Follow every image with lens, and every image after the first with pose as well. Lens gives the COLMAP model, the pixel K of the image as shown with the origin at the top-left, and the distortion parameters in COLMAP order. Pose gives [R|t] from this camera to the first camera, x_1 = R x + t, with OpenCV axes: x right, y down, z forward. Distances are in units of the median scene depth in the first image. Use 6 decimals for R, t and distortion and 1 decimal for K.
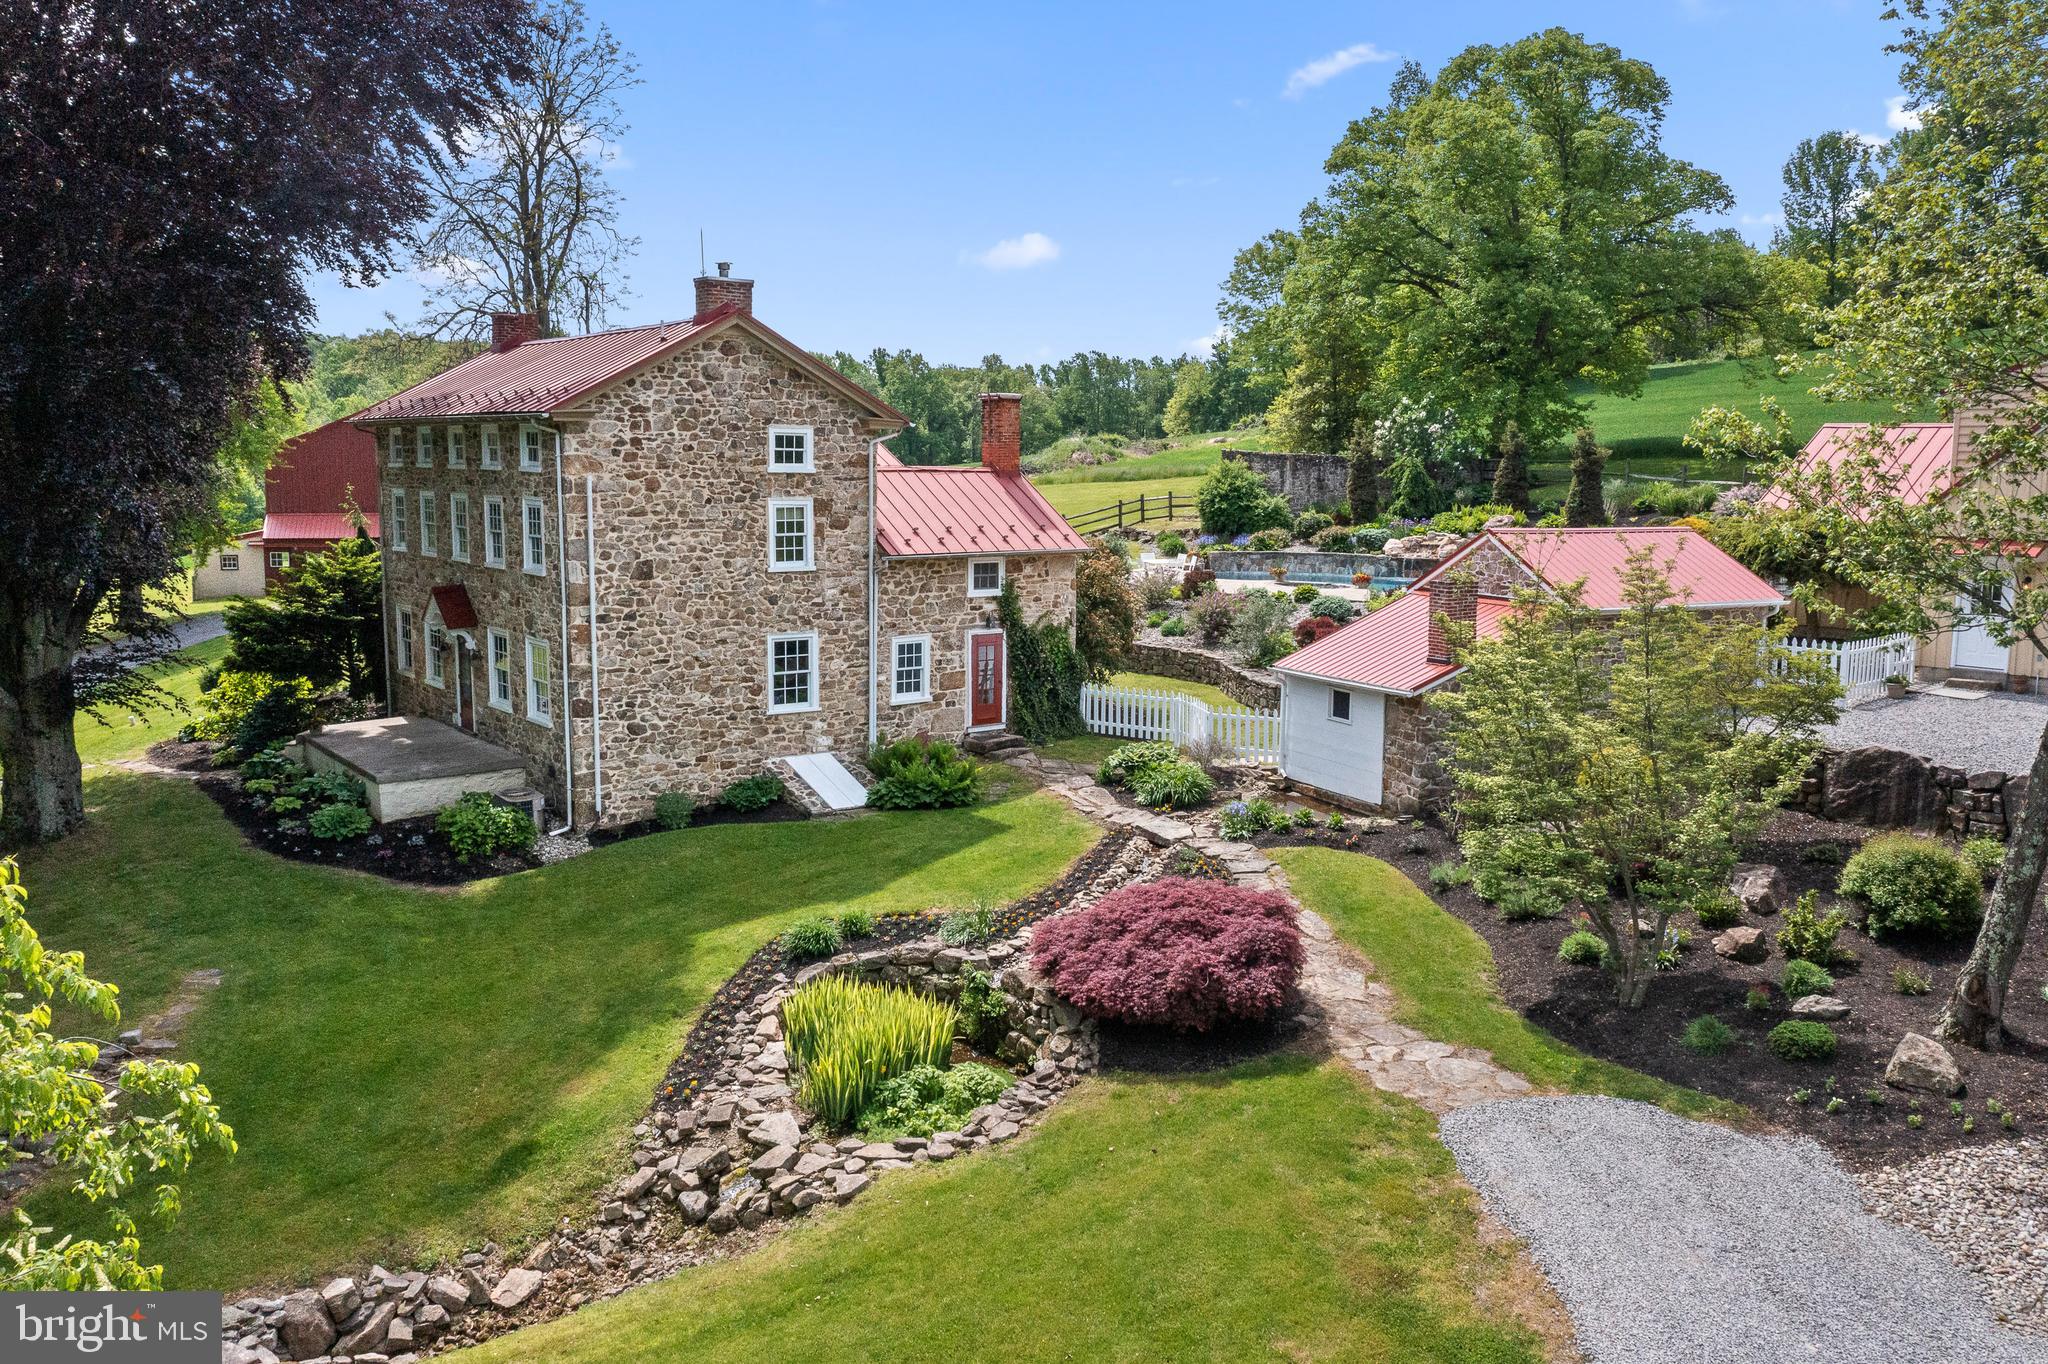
lens RADIAL K [[1647.5, 0, 1024.2], [0, 1647.5, 680.9], [0, 0, 1]] dist [0.000842, -0.000480]
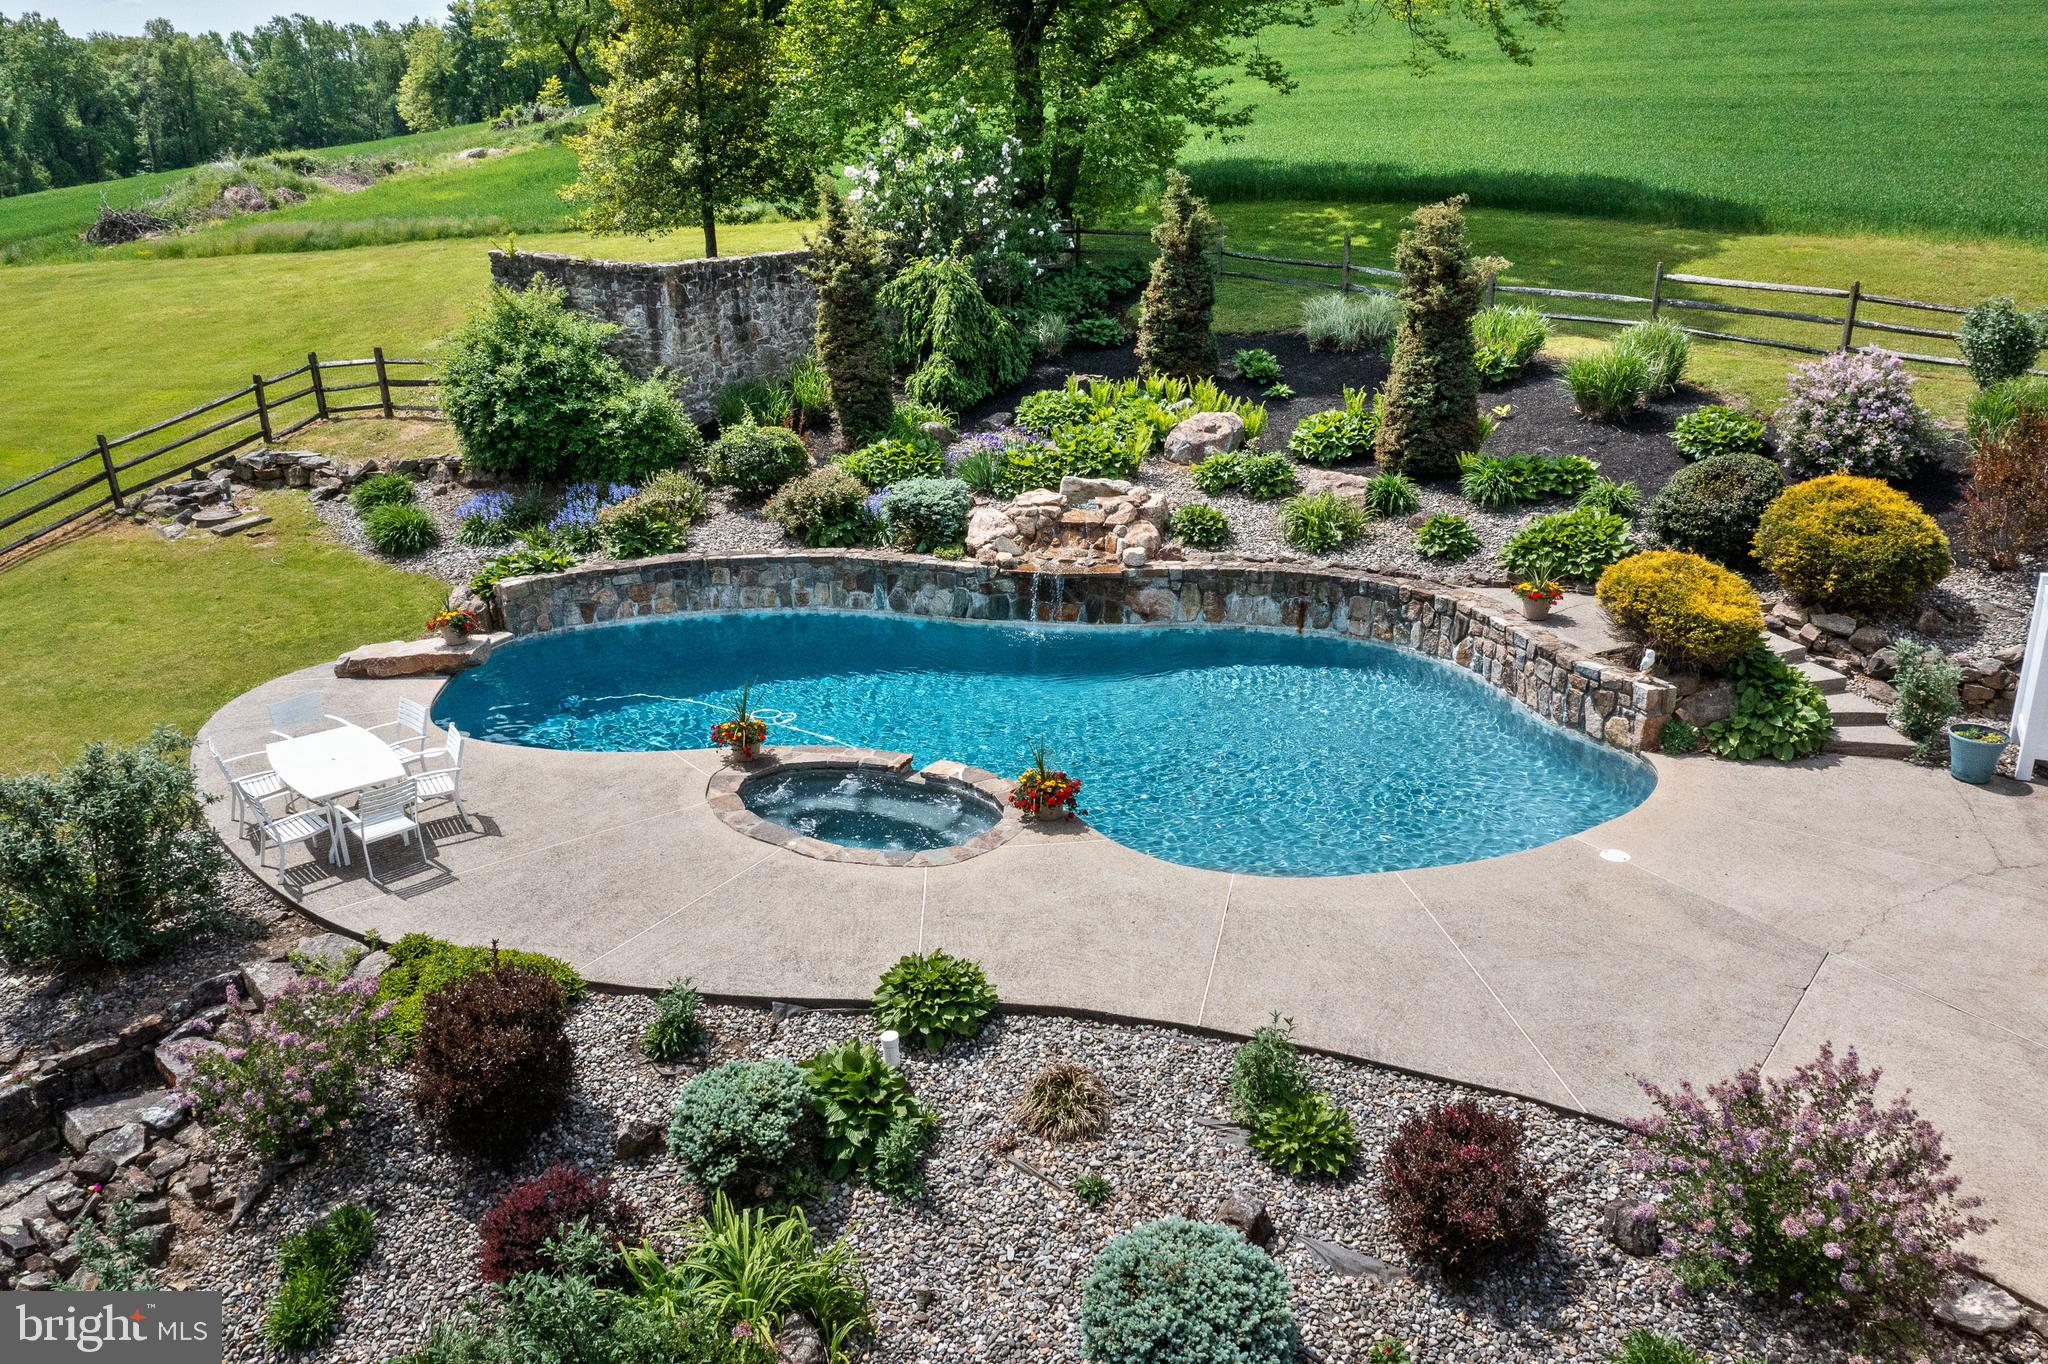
lens RADIAL K [[1664.8, 0, 1018.7], [0, 1664.8, 686.0], [0, 0, 1]] dist [-0.008251, -0.010057]
pose [[0.913707, -0.149583, 0.377842, 0.044877], [0.076990, 0.976669, 0.200474, -0.071600], [-0.399014, -0.154085, 0.903906, 0.369753]]
